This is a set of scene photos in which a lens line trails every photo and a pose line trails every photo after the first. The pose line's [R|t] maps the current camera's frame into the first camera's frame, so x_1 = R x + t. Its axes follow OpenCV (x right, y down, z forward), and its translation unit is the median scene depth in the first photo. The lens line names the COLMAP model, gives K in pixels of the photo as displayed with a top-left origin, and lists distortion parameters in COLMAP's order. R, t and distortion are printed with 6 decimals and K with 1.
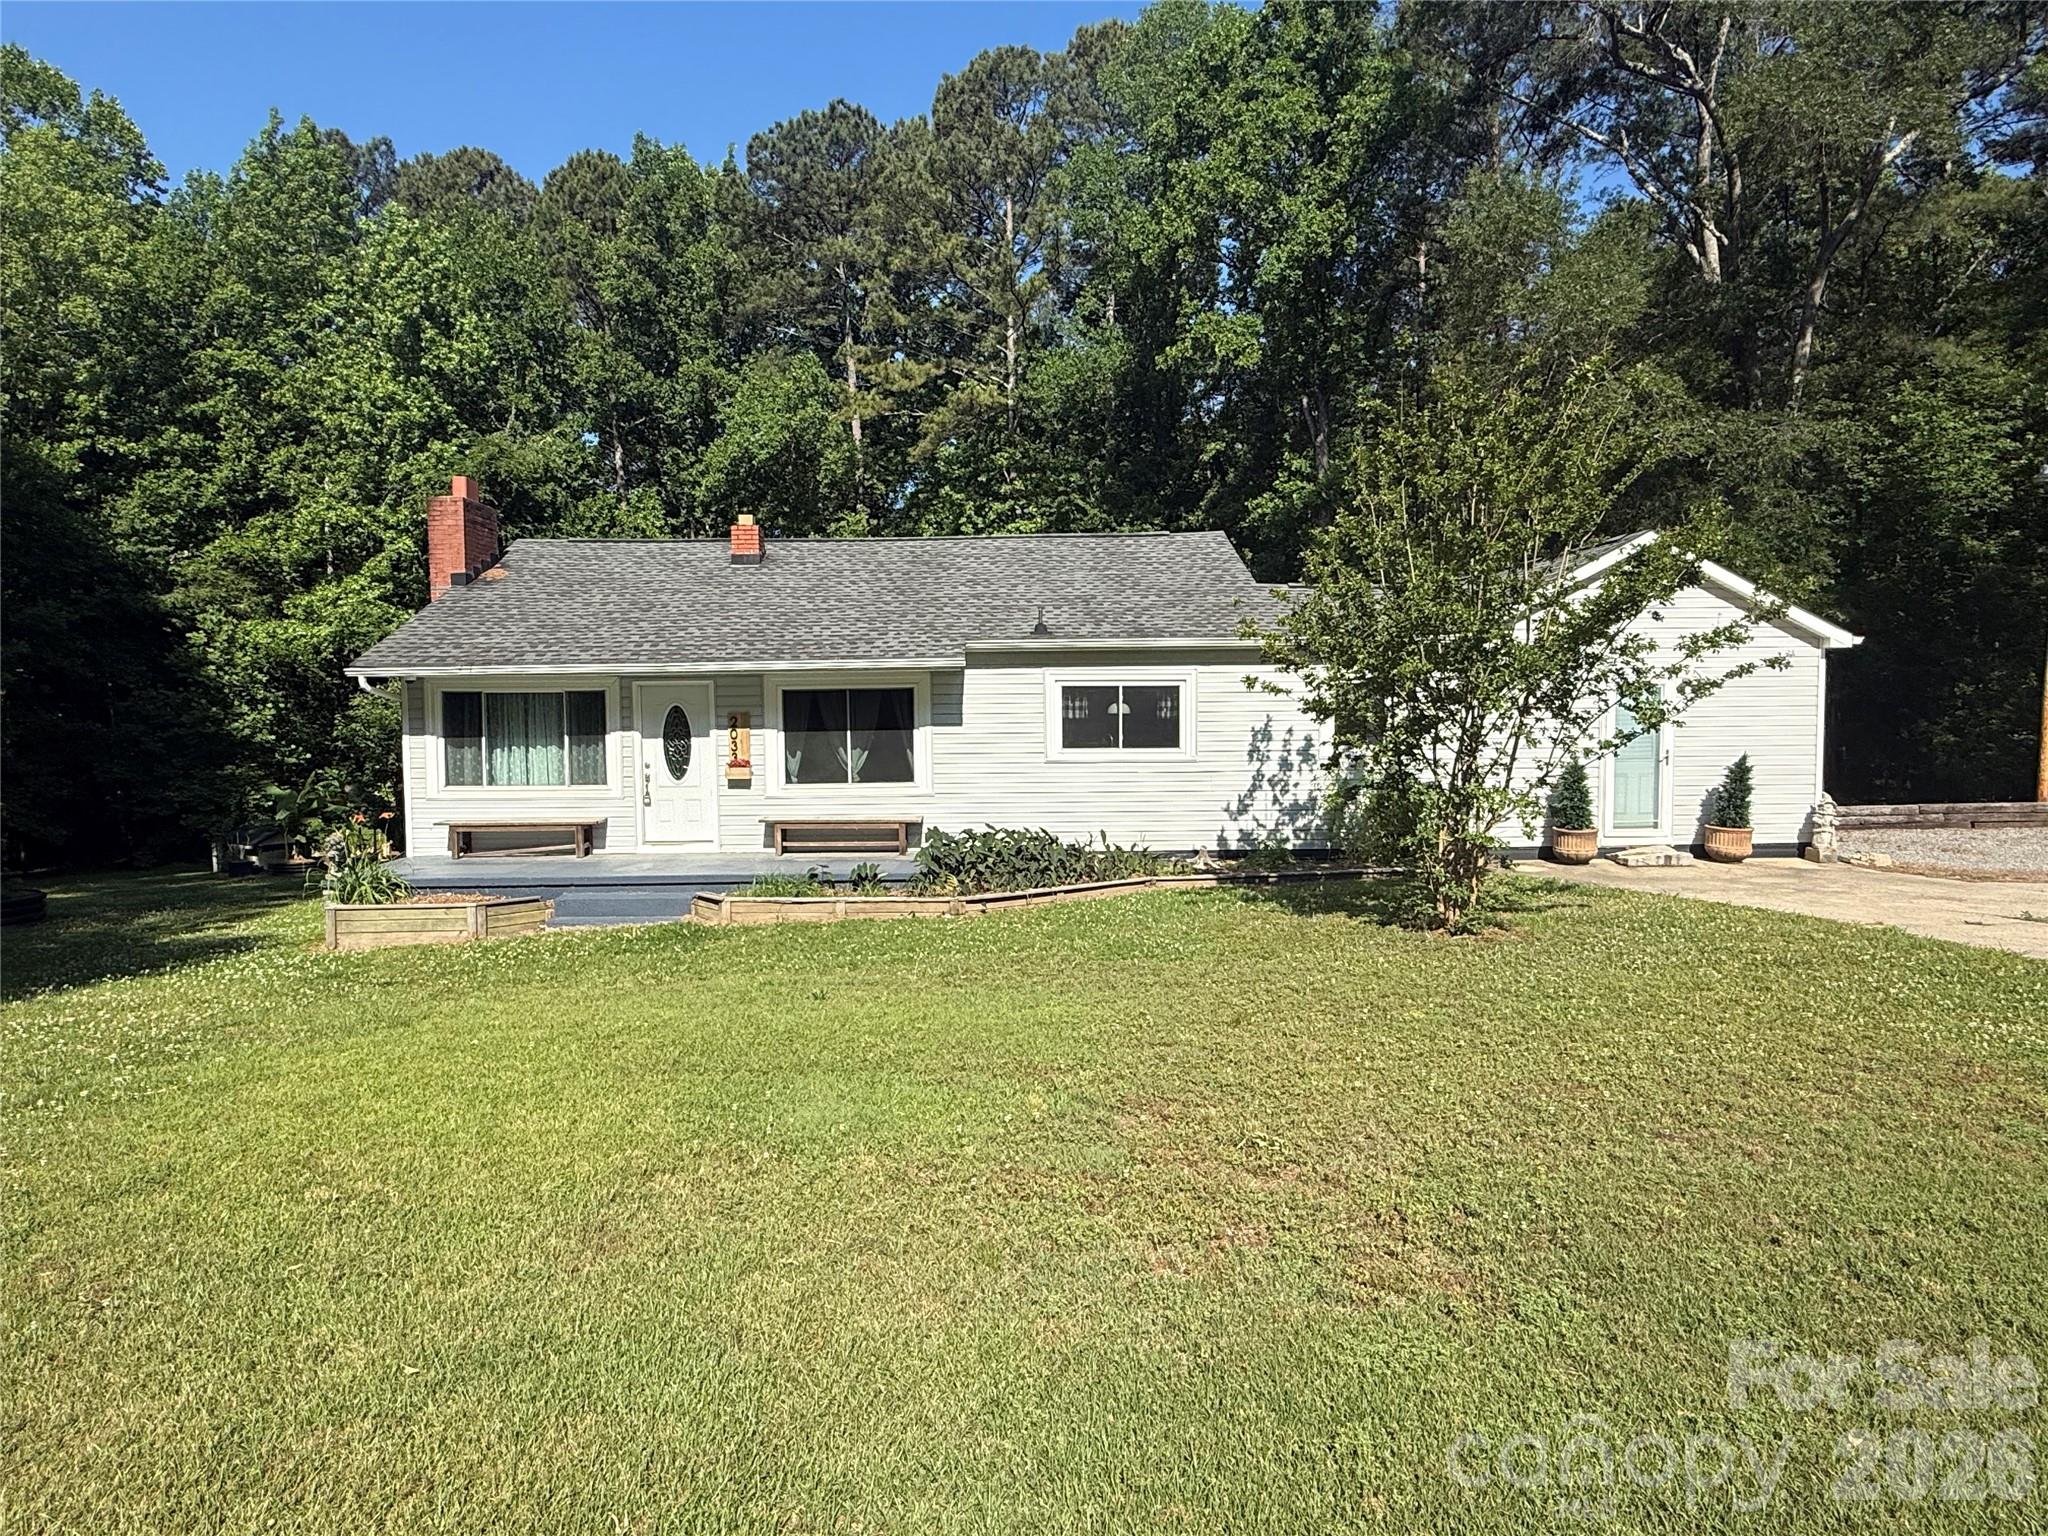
lens RADIAL K [[1155.1, 0, 1023.1], [0, 1155.1, 767.8], [0, 0, 1]] dist [-0.001196, 0.002719]
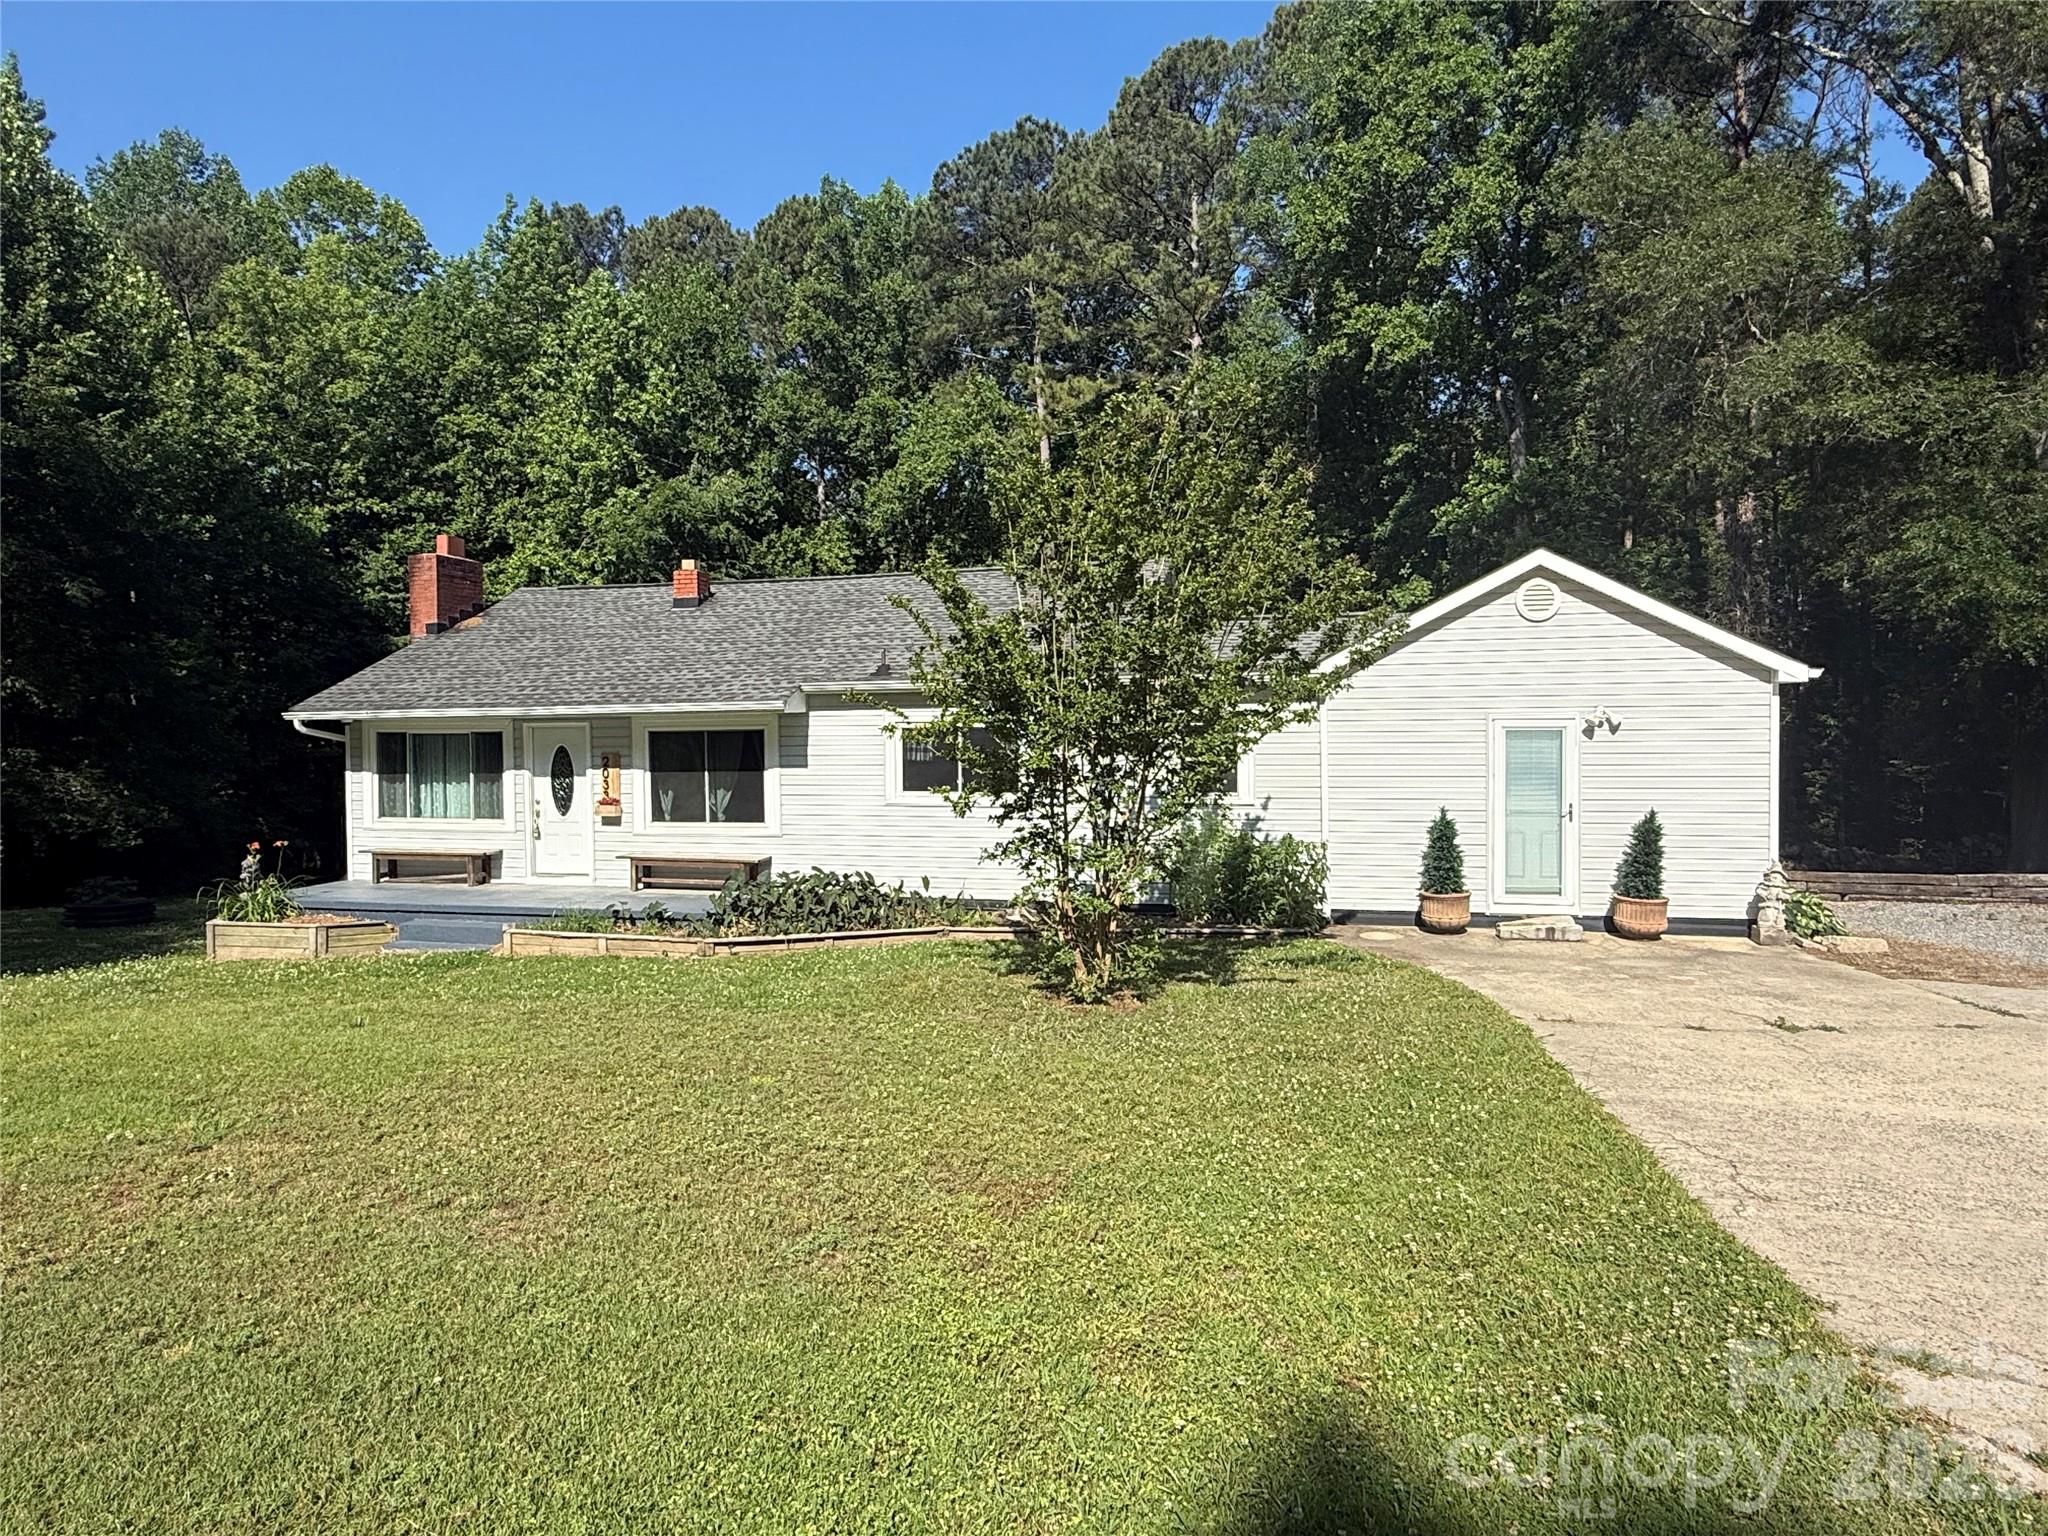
lens RADIAL K [[1234.0, 0, 1020.5], [0, 1234.0, 767.2], [0, 0, 1]] dist [-0.004511, 0.004482]
pose [[0.965390, 0.009305, -0.260643, 0.401472], [-0.015689, 0.999625, -0.022424, -0.015451], [0.260337, 0.025737, 0.965175, 0.015926]]
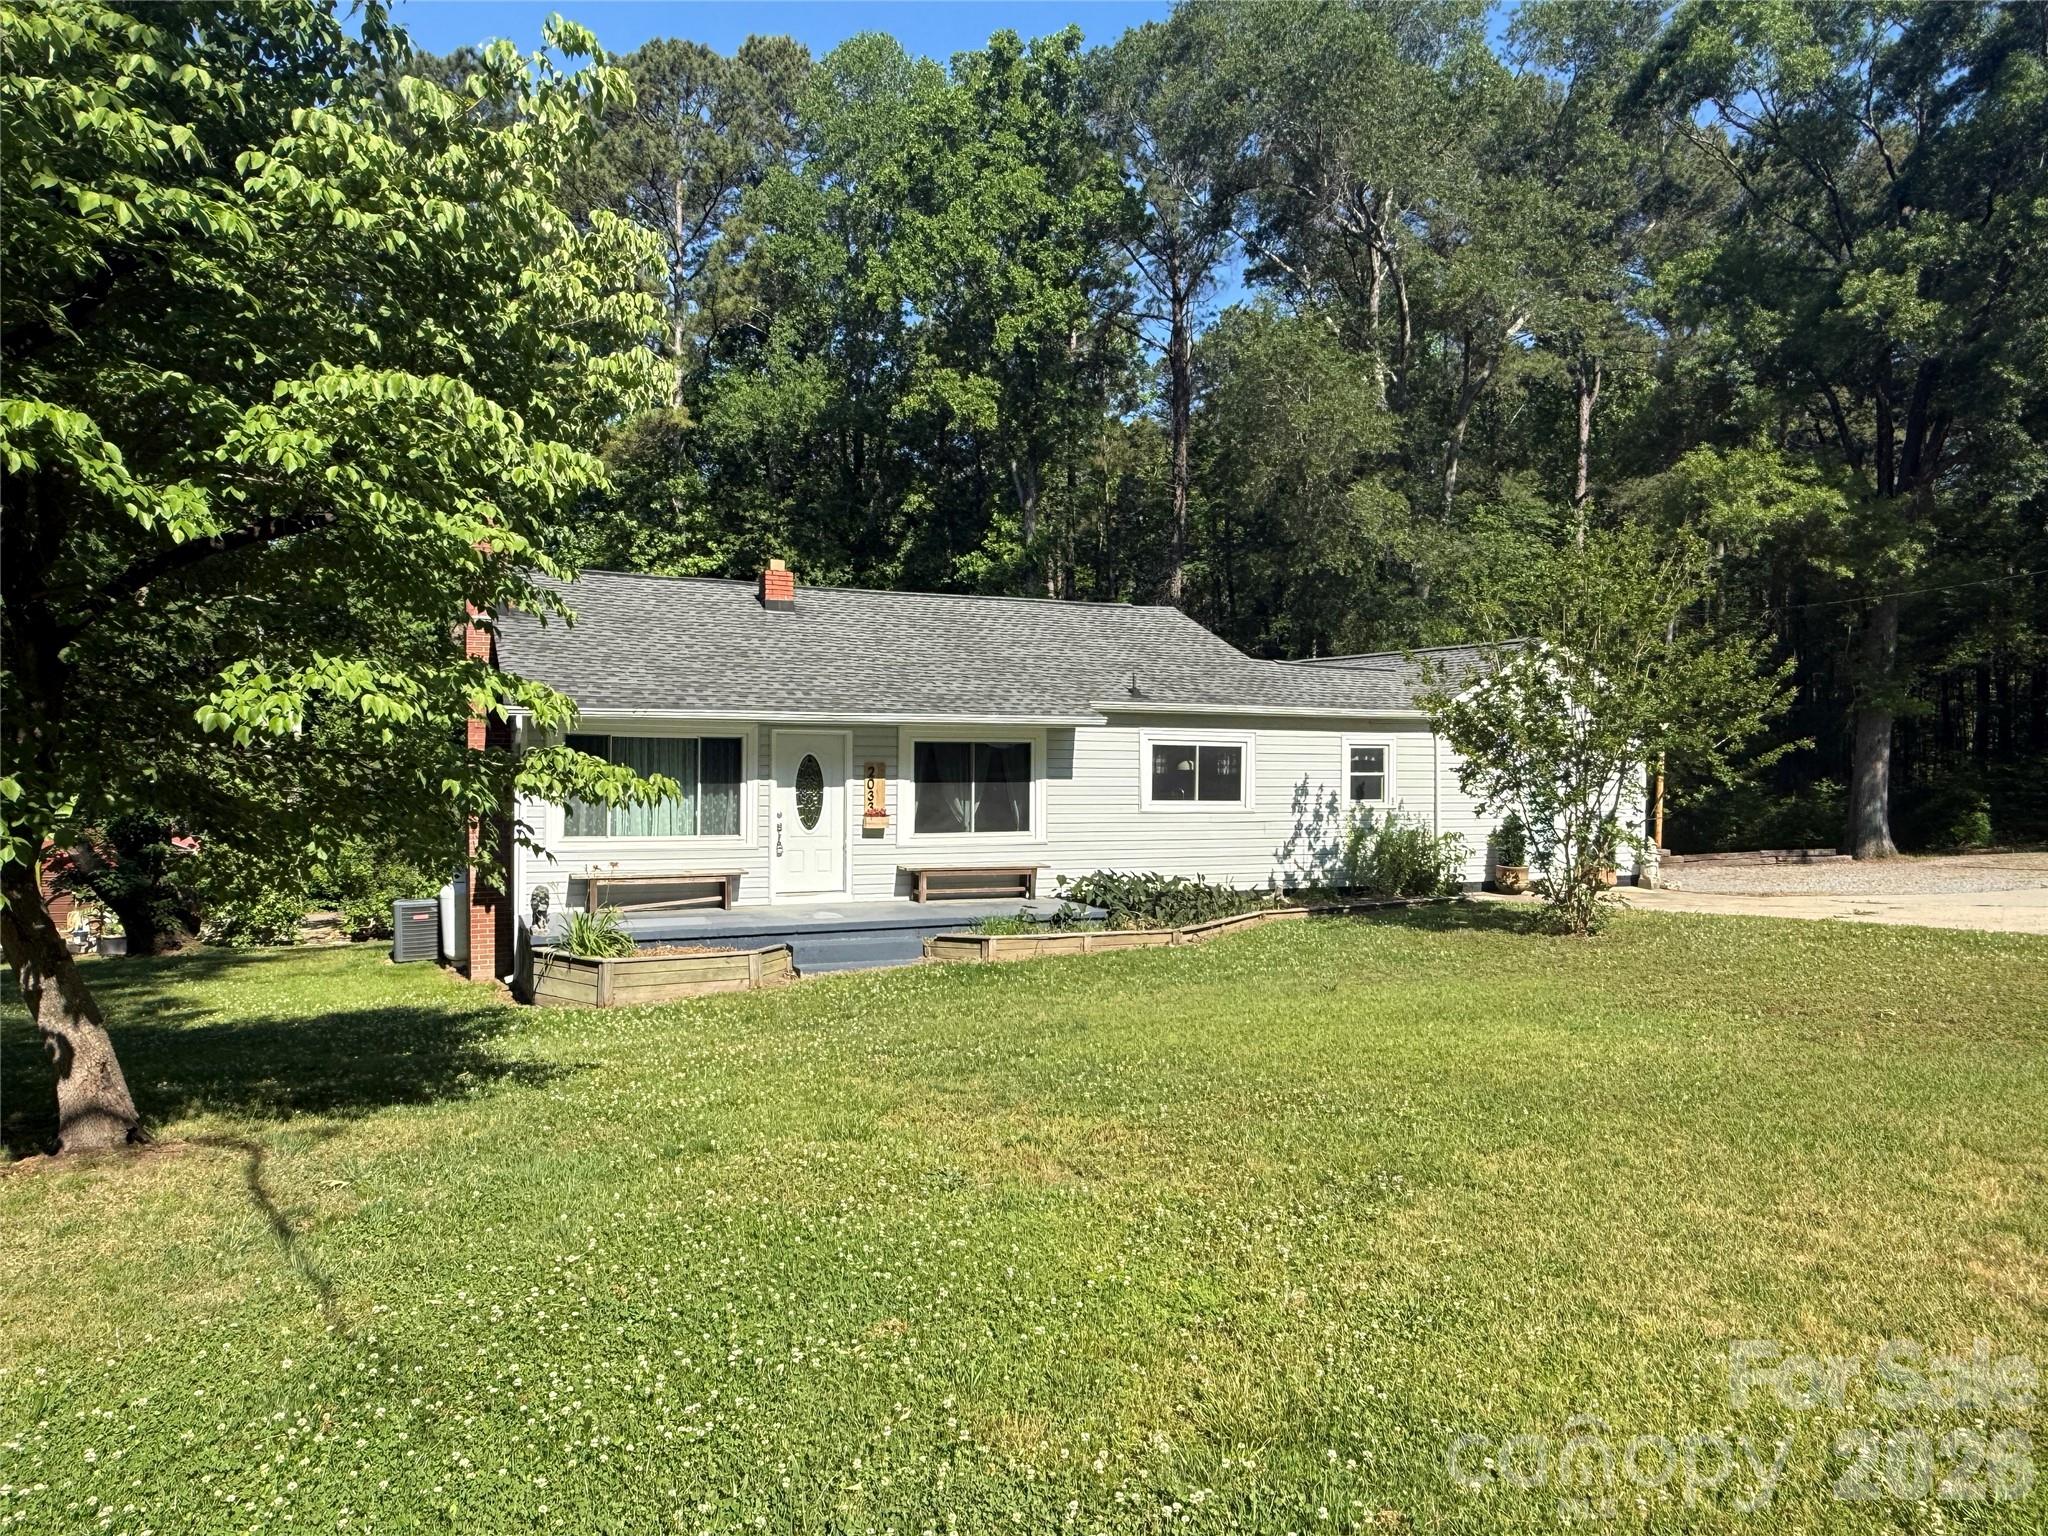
lens RADIAL K [[1299.6, 0, 1028.3], [0, 1299.6, 775.2], [0, 0, 1]] dist [0.002986, 0.001189]
pose [[0.913957, 0.015321, 0.405521, -0.579840], [0.003105, 0.998994, -0.044741, 0.014292], [-0.405799, 0.042150, 0.912990, -0.094242]]
